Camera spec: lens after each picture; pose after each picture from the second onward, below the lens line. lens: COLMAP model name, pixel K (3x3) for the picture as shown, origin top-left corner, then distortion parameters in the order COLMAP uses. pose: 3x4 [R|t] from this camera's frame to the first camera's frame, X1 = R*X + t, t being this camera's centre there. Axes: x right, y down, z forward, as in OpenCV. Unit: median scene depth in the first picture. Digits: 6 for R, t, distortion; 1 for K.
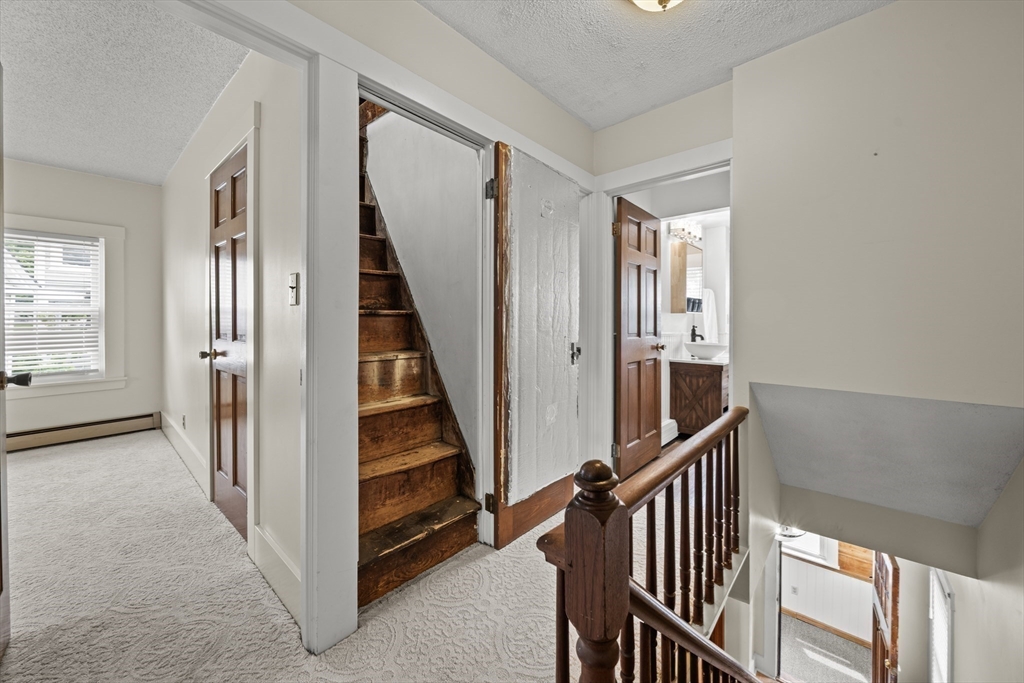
lens RADIAL K [[379.5, 0, 518.8], [0, 379.5, 326.3], [0, 0, 1]] dist [-0.001346, -0.000010]
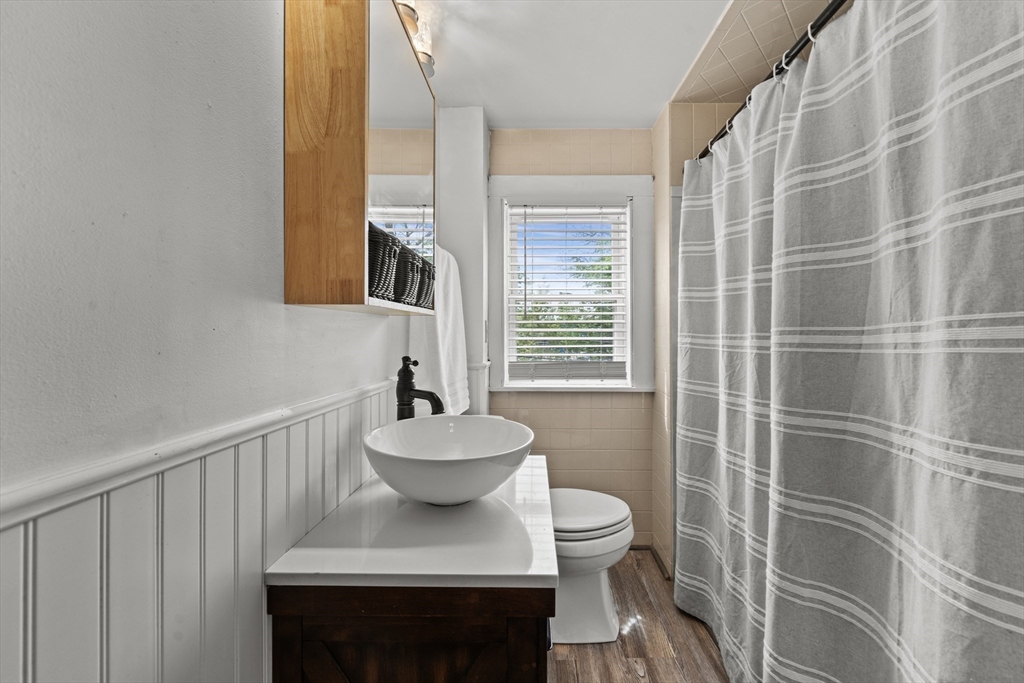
lens RADIAL K [[379.5, 0, 518.8], [0, 379.5, 326.3], [0, 0, 1]] dist [-0.001346, -0.000010]
pose [[0.760785, 0.001306, 0.649003, 0.357068], [0.010697, 0.999837, -0.014552, -0.019419], [-0.648916, 0.018013, 0.760647, 0.764182]]
